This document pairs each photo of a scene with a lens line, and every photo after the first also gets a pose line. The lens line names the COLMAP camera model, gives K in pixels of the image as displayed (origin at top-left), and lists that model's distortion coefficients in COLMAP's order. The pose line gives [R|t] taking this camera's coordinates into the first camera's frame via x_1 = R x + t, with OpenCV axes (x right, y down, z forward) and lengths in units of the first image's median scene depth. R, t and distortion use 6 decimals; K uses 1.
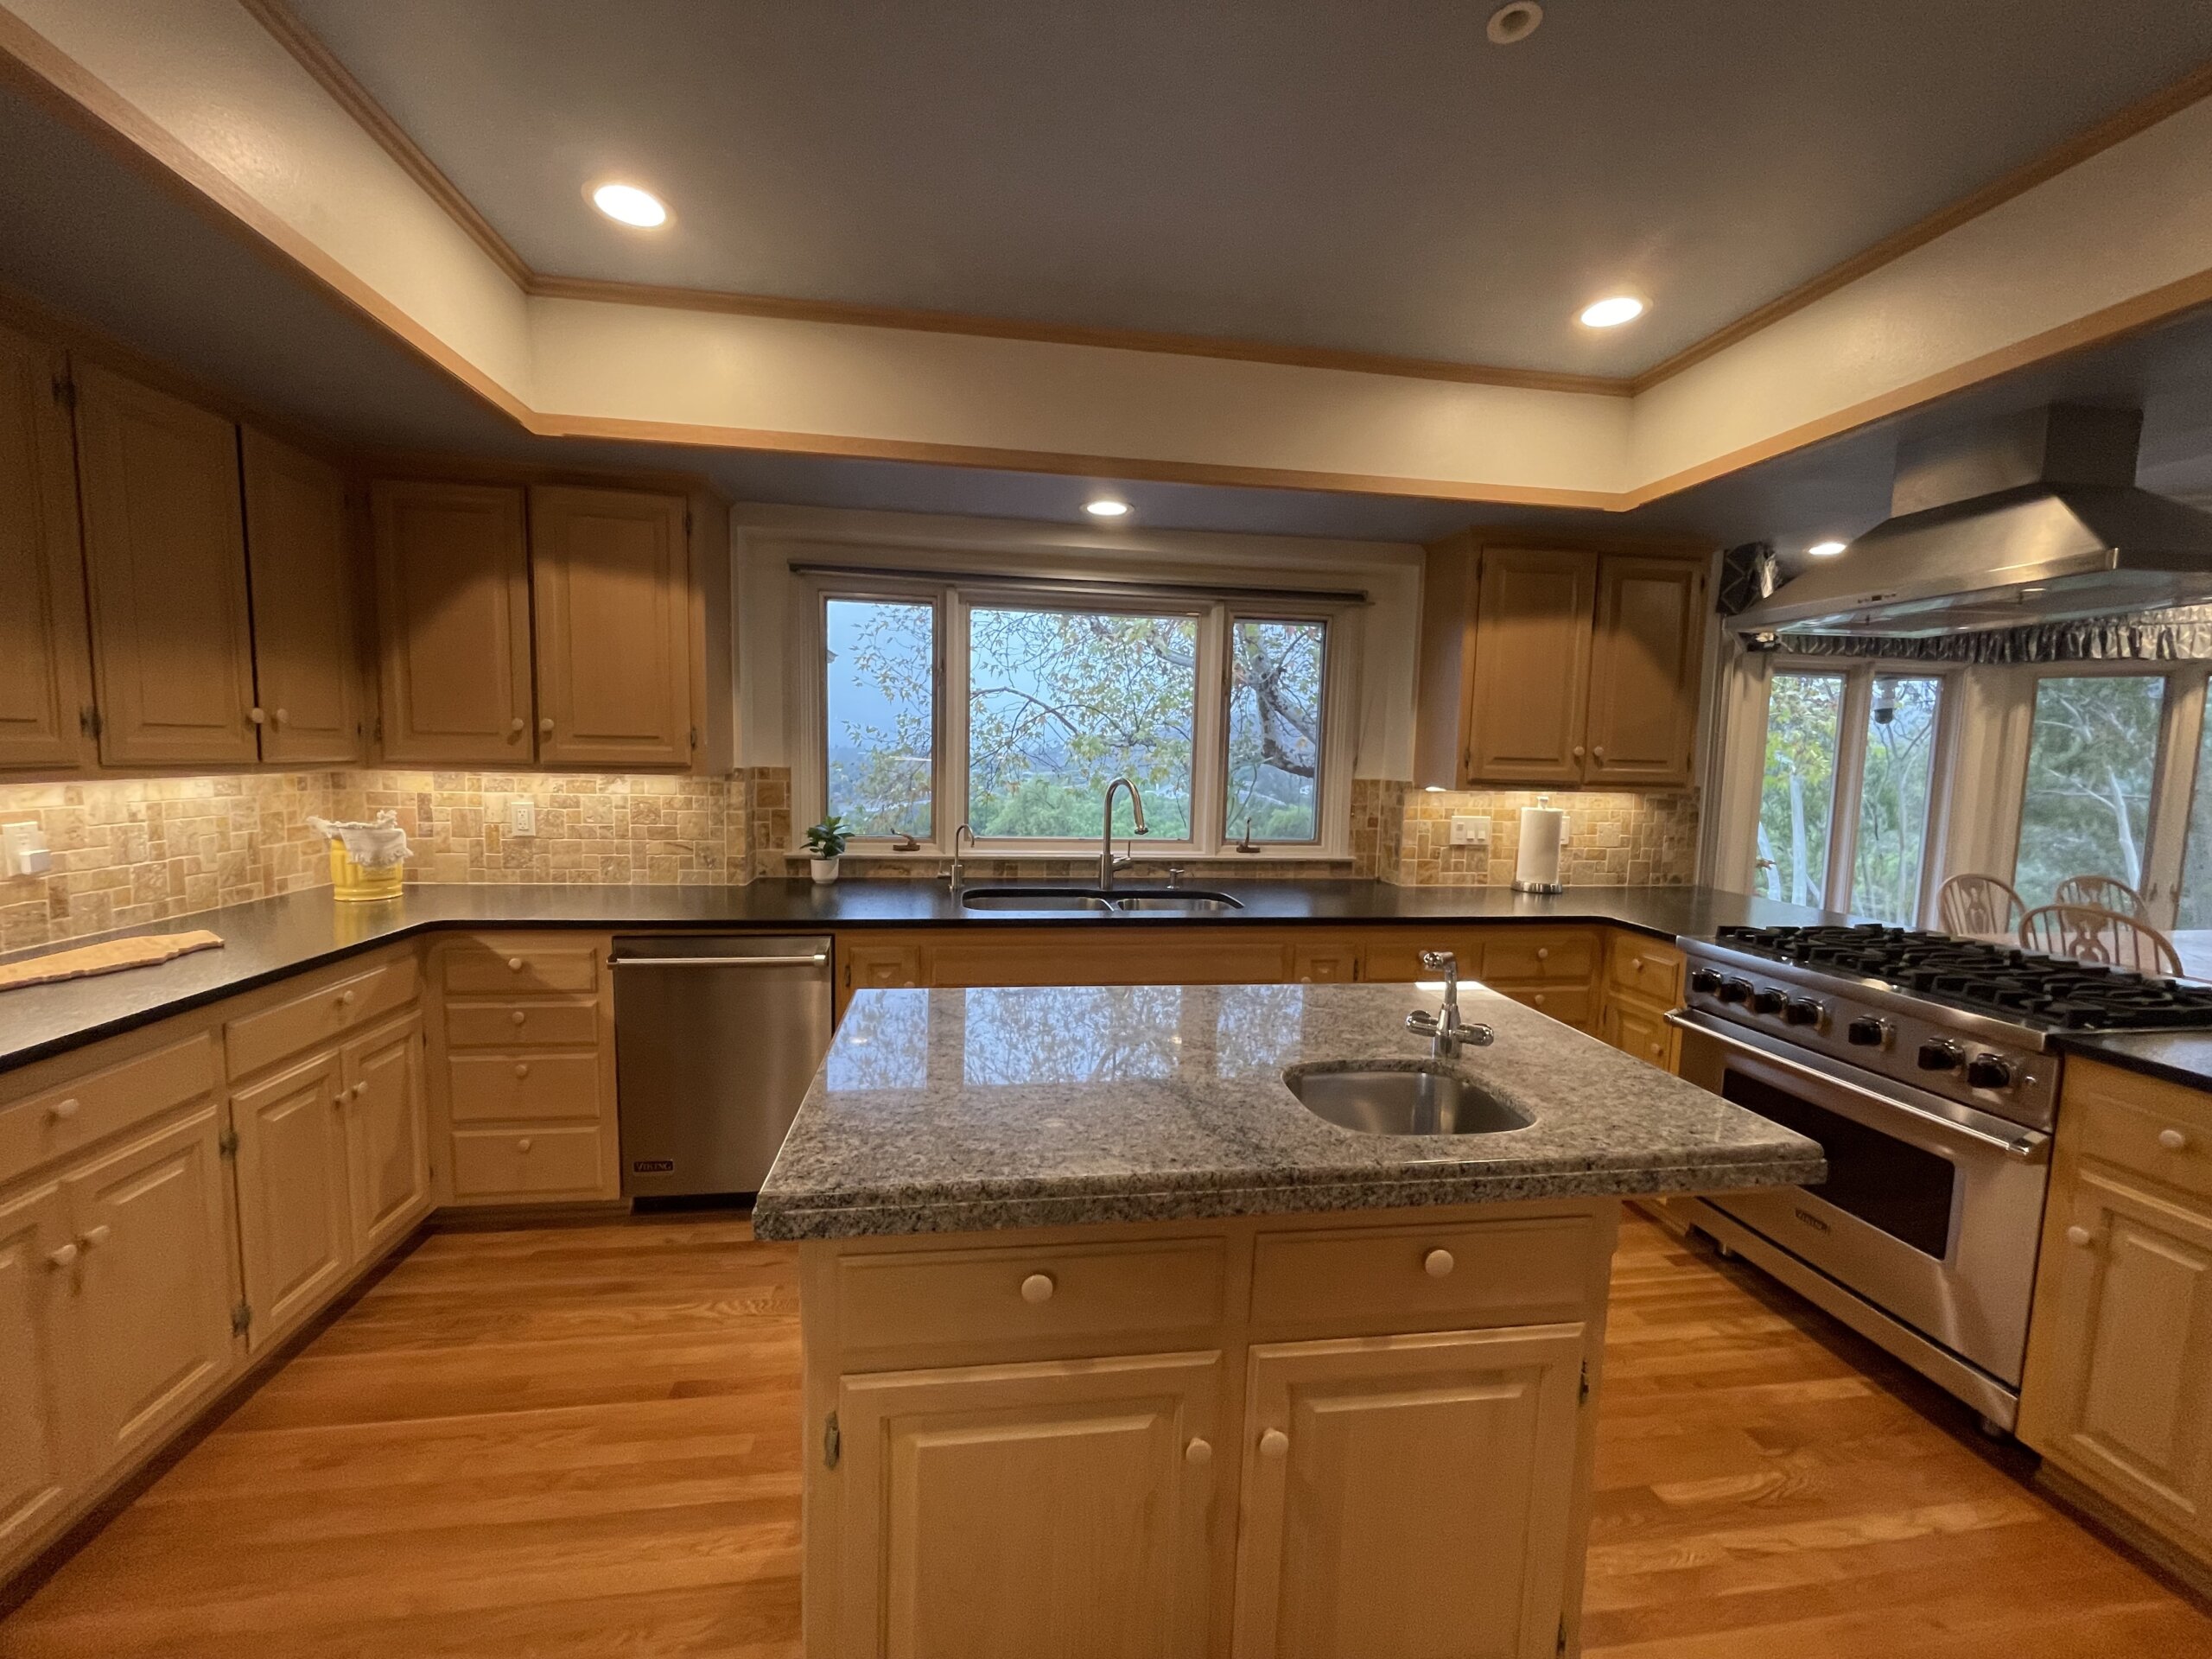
lens RADIAL K [[890.7, 0, 1105.0], [0, 890.7, 832.4], [0, 0, 1]] dist [-0.001410, -0.000020]
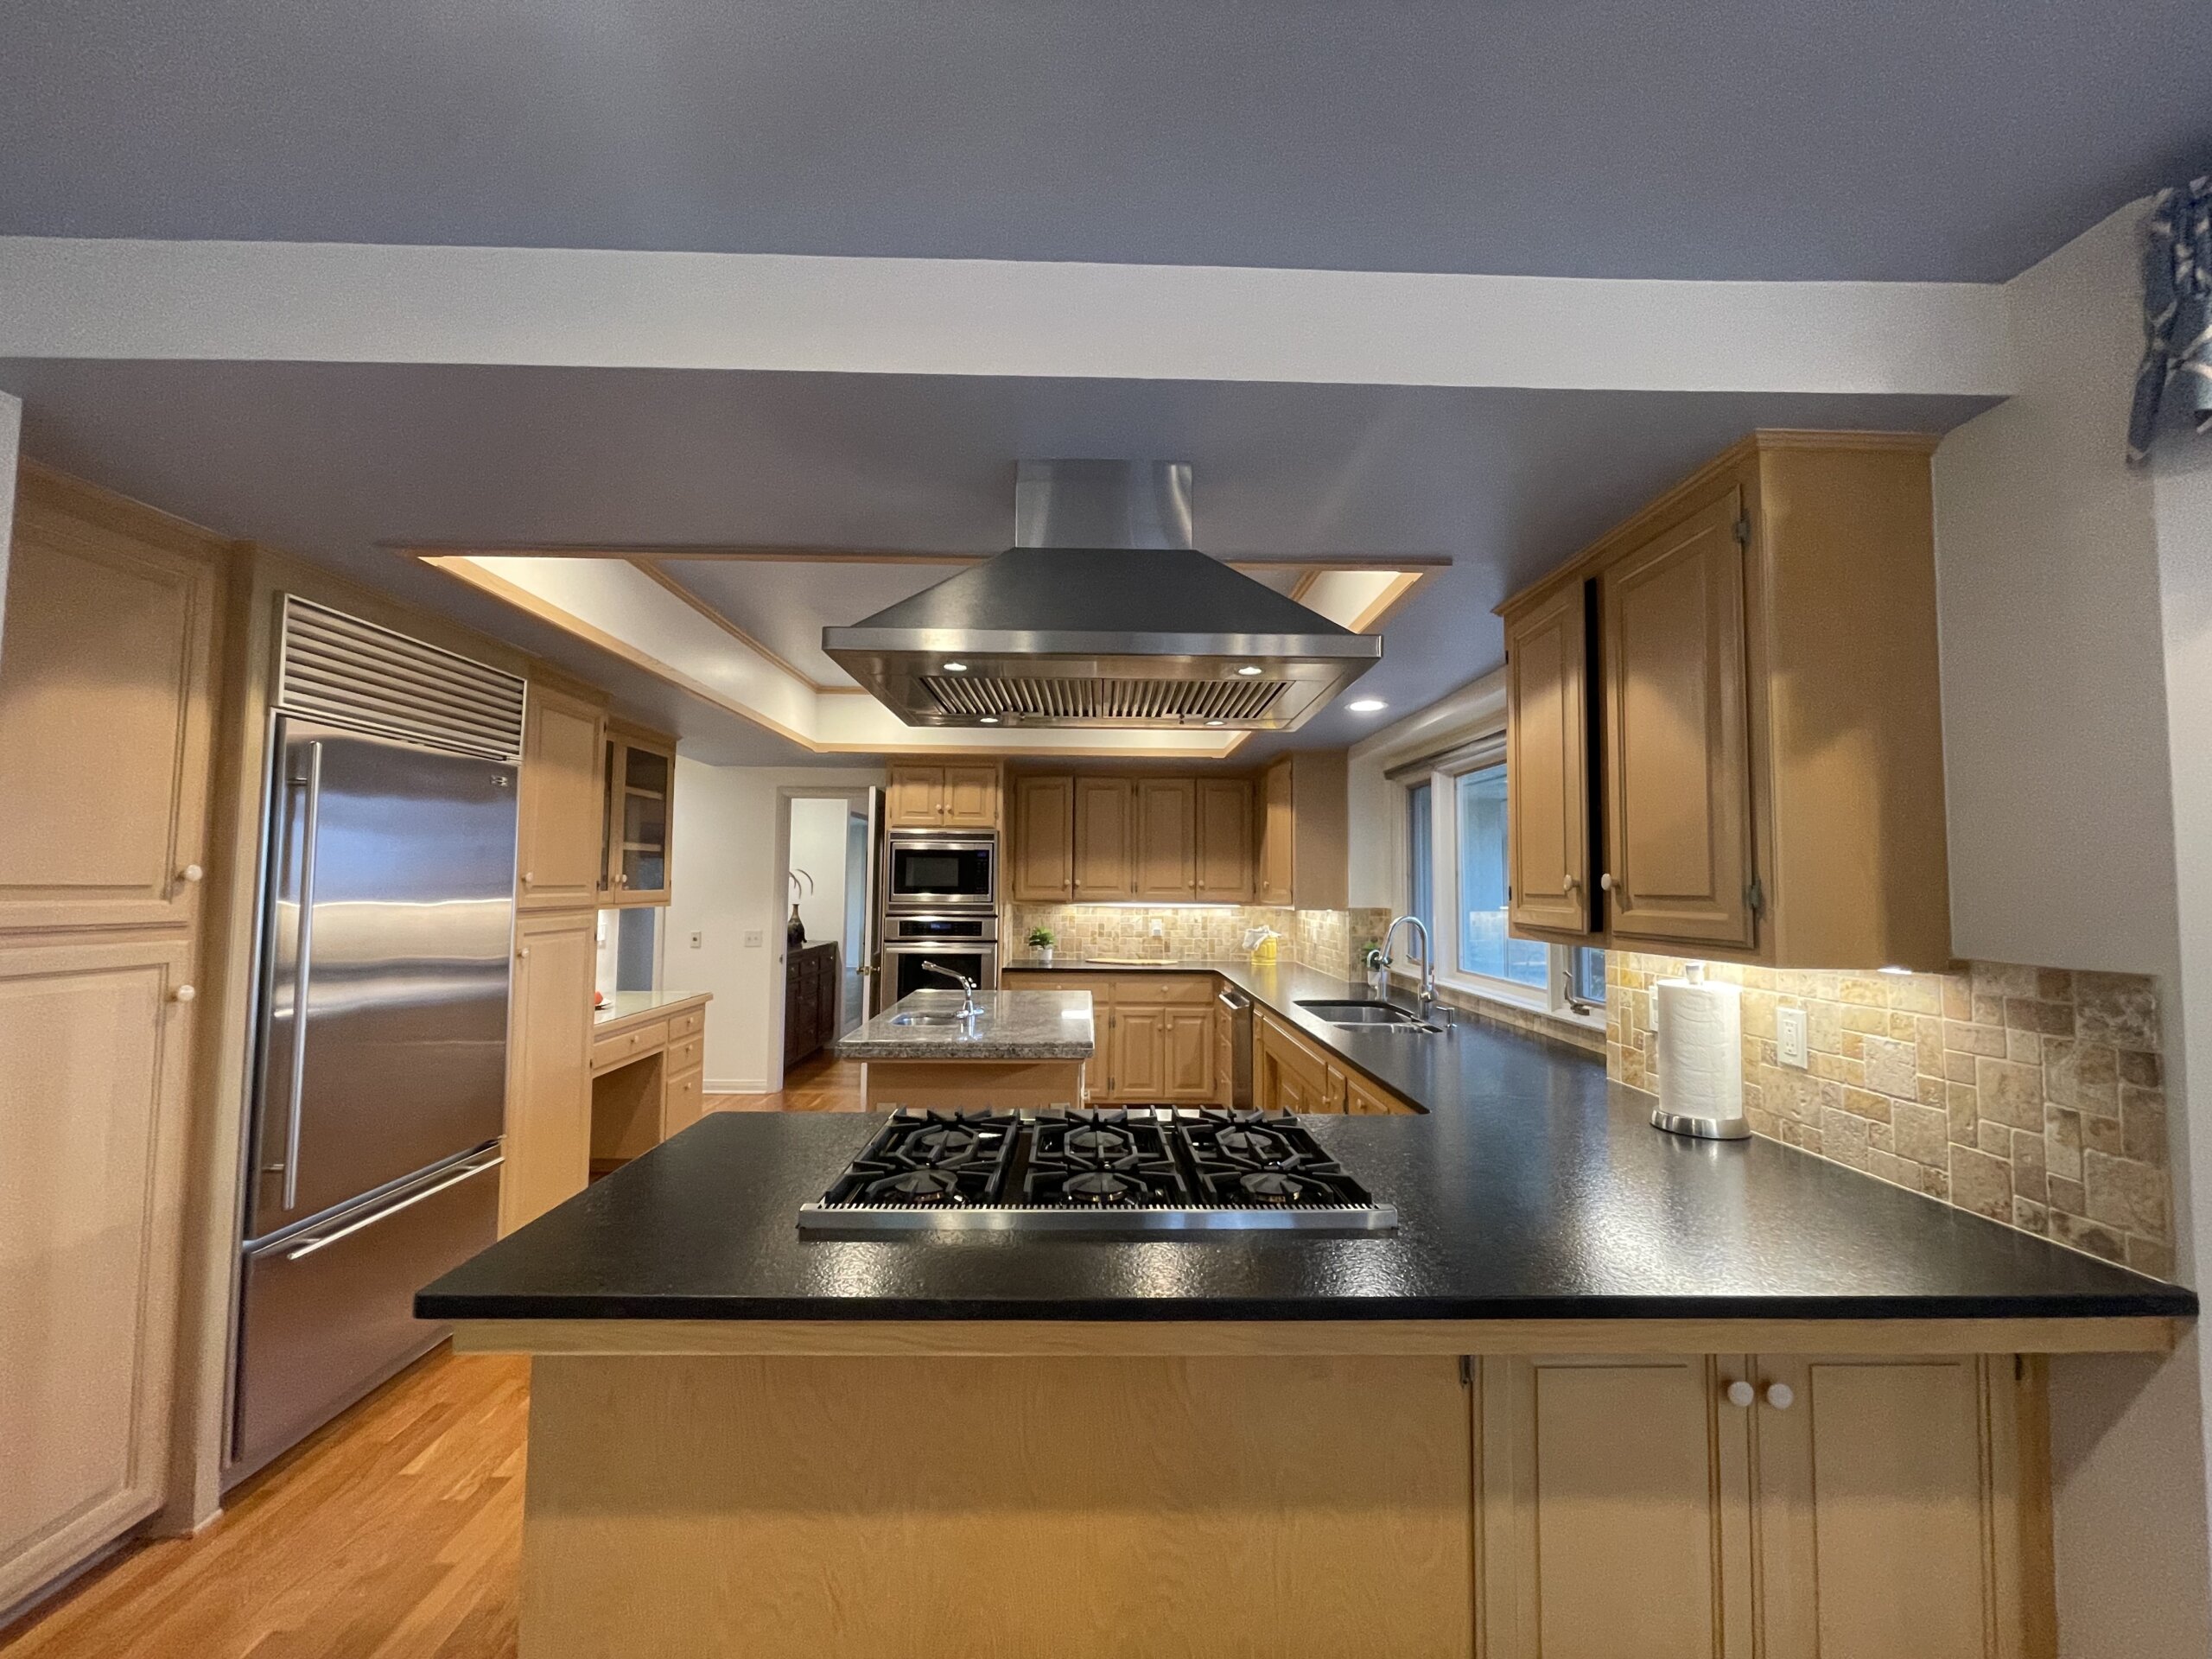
lens RADIAL K [[890.7, 0, 1109.3], [0, 890.7, 835.2], [0, 0, 1]] dist [-0.001410, -0.000020]
pose [[-0.120433, -0.079401, -0.989541, 1.621170], [-0.102267, 0.992485, -0.067191, -0.064838], [0.987440, 0.093105, -0.127648, 1.006353]]
